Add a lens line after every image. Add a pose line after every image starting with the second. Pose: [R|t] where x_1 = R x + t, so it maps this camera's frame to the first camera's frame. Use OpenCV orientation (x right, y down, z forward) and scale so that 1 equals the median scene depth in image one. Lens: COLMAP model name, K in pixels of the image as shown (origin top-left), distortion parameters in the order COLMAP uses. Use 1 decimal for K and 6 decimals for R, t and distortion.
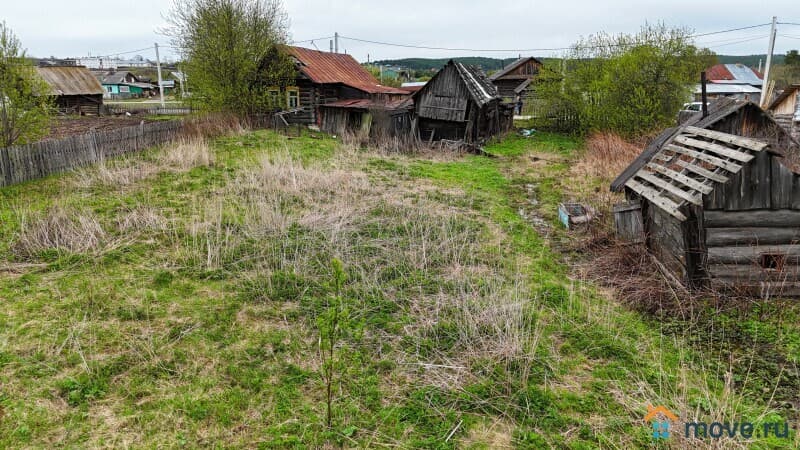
lens RADIAL K [[584.0, 0, 403.8], [0, 584.0, 226.8], [0, 0, 1]] dist [0.074588, -0.073930]
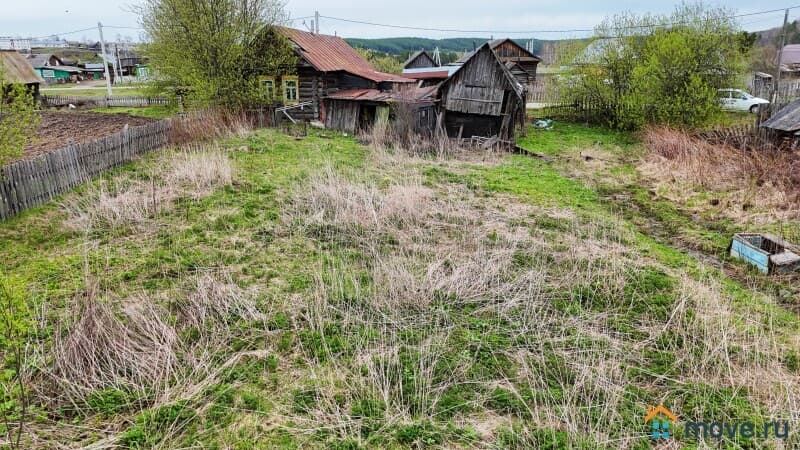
lens RADIAL K [[584.0, 0, 403.8], [0, 584.0, 226.8], [0, 0, 1]] dist [0.074588, -0.073930]
pose [[0.994343, -0.033049, 0.100943, -0.121005], [0.029963, 0.999041, 0.031942, -0.043187], [-0.101902, -0.028737, 0.994379, 0.134463]]
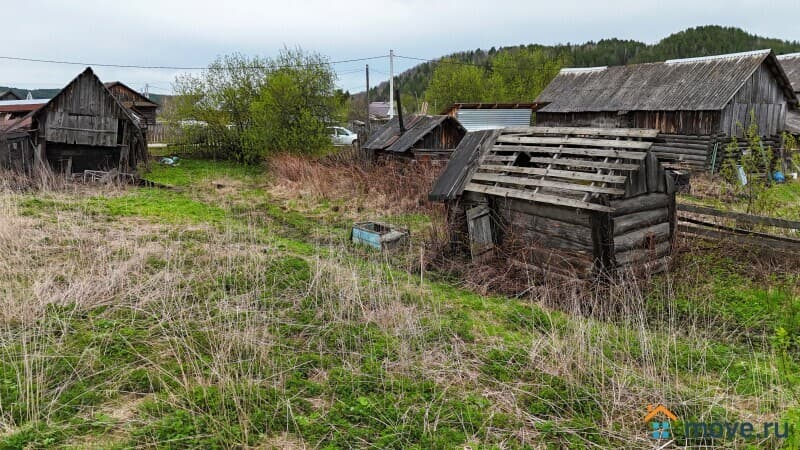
lens RADIAL K [[584.0, 0, 403.8], [0, 584.0, 226.8], [0, 0, 1]] dist [0.074588, -0.073930]
pose [[0.758121, -0.117010, 0.641530, -0.117969], [0.153764, 0.988106, -0.001486, -0.010778], [-0.633726, 0.099771, 0.767096, 0.140305]]
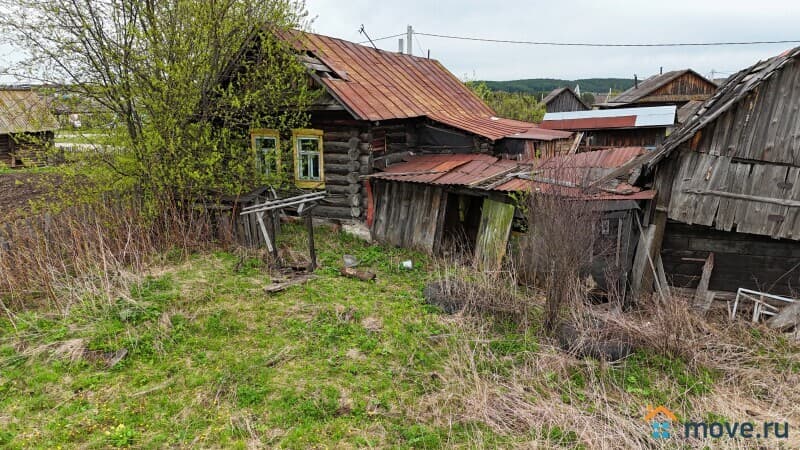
lens RADIAL K [[584.0, 0, 403.8], [0, 584.0, 226.8], [0, 0, 1]] dist [0.074588, -0.073930]
pose [[0.994200, 0.012997, -0.106759, -0.080092], [-0.017025, 0.999174, -0.036907, -0.159498], [0.106191, 0.038510, 0.993600, 0.617150]]
